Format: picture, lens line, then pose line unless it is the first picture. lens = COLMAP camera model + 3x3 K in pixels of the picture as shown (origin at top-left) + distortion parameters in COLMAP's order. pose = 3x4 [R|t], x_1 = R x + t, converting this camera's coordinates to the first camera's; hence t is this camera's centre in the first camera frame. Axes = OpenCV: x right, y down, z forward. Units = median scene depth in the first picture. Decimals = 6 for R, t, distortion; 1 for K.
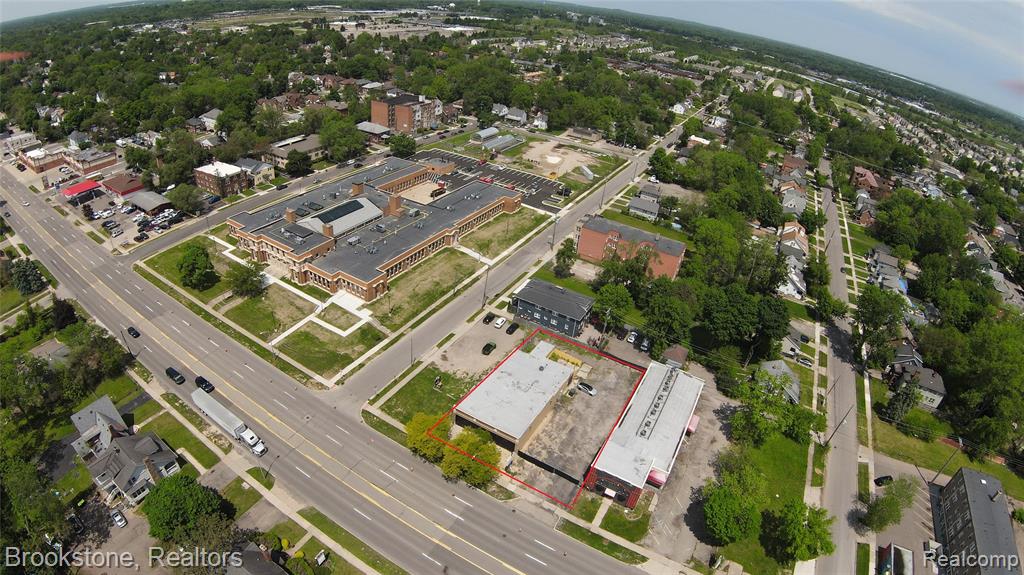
lens RADIAL K [[506.8, 0, 512.1], [0, 506.8, 276.6], [0, 0, 1]] dist [-0.212530, 0.037077]
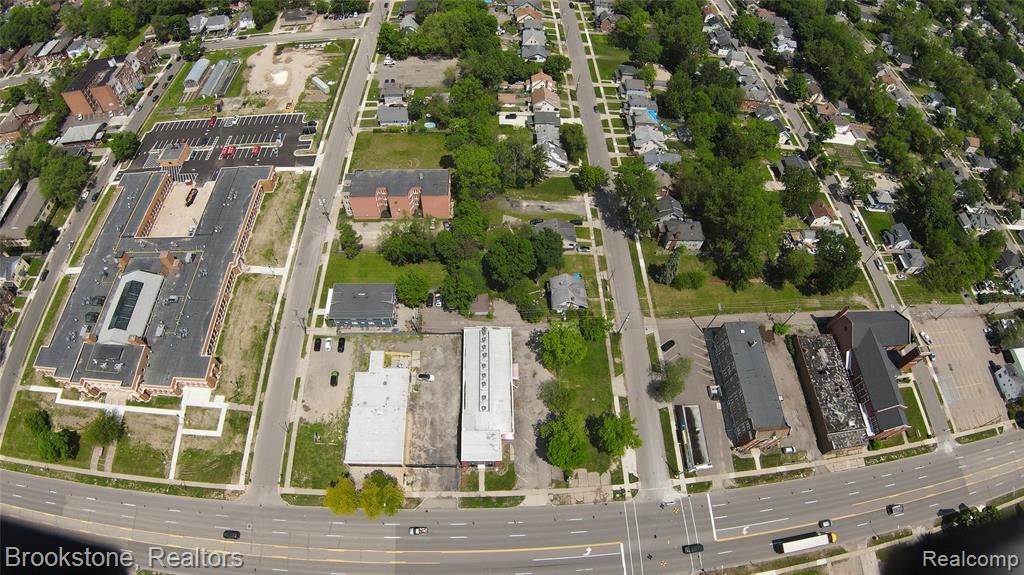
lens RADIAL K [[506.8, 0, 510.5], [0, 506.8, 279.1], [0, 0, 1]] dist [-0.212530, 0.037077]
pose [[0.851047, -0.460336, 0.252606, 0.120257], [0.293941, 0.816291, 0.497260, -0.484435], [-0.435107, -0.348940, 0.830014, -0.015662]]
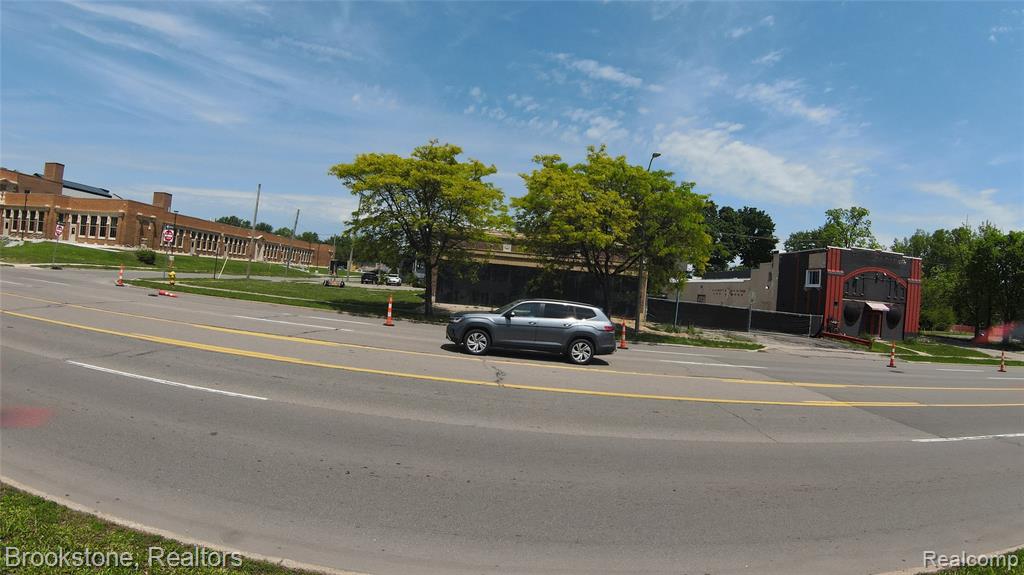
lens RADIAL K [[506.8, 0, 508.3], [0, 506.8, 278.1], [0, 0, 1]] dist [-0.212530, 0.037077]
pose [[0.858118, -0.011705, 0.513320, -0.205950], [0.257174, 0.875096, -0.409963, 0.364094], [-0.444405, 0.483809, 0.753945, 0.606177]]
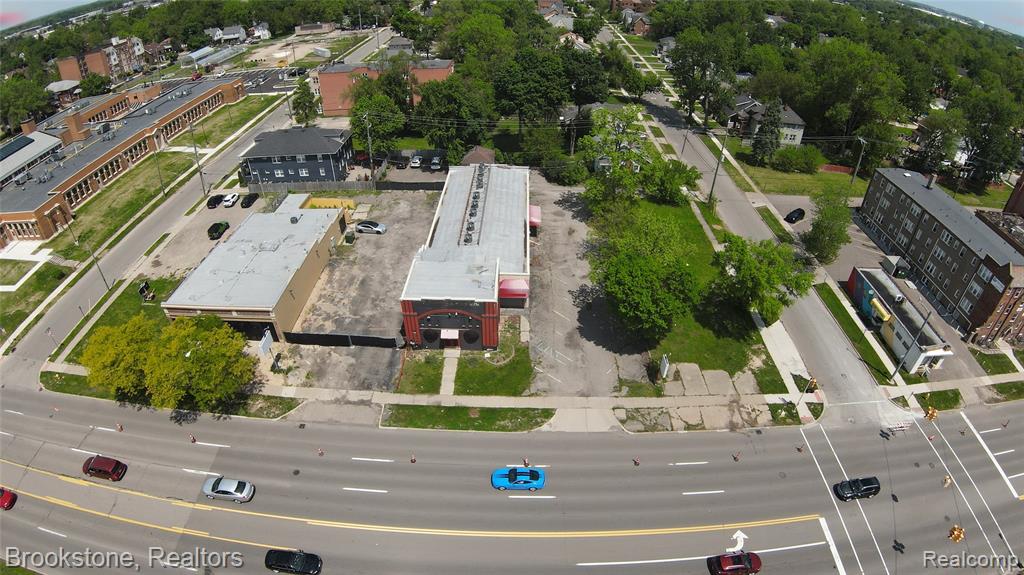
lens RADIAL K [[506.8, 0, 510.4], [0, 506.8, 277.8], [0, 0, 1]] dist [-0.212530, 0.037077]
pose [[0.875151, -0.346940, 0.337259, 0.061769], [0.308874, 0.937115, 0.162519, 0.222720], [-0.372435, -0.038058, 0.927278, 0.295004]]
